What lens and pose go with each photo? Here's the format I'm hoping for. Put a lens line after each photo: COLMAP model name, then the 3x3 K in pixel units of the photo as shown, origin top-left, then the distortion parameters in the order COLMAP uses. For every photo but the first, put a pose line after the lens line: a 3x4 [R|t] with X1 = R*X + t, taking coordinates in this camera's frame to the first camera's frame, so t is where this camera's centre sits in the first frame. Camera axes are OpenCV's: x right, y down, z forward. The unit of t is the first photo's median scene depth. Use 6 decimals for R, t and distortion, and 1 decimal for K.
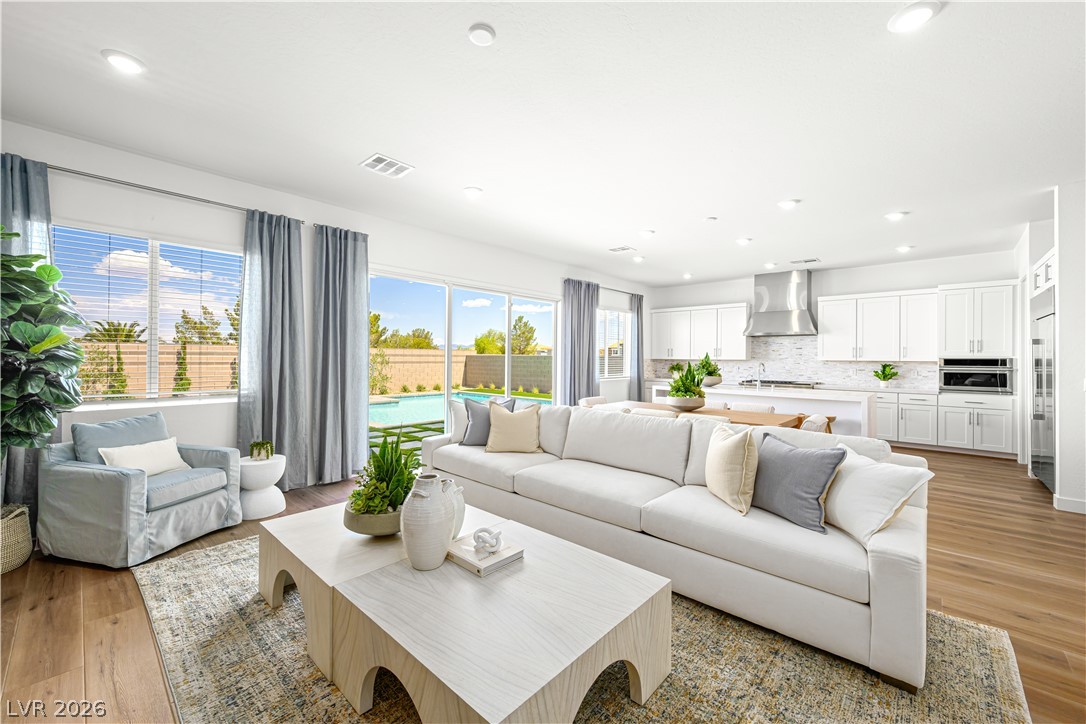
lens RADIAL K [[401.3, 0, 543.0], [0, 401.3, 355.7], [0, 0, 1]] dist [-0.014453, -0.000051]
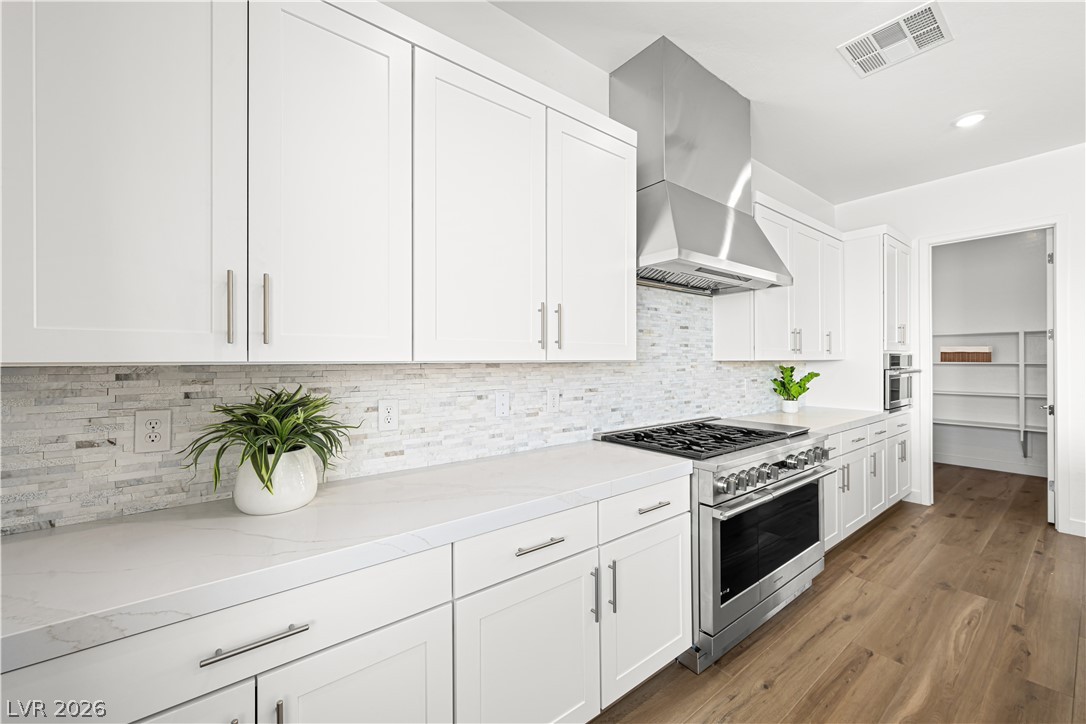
lens RADIAL K [[431.1, 0, 538.8], [0, 431.1, 360.9], [0, 0, 1]] dist [0.000309, 0.000095]
pose [[0.151609, -0.008181, 0.988407, 0.286083], [0.001671, 0.999966, 0.008021, 0.009357], [-0.988439, 0.000436, 0.151618, 1.244916]]
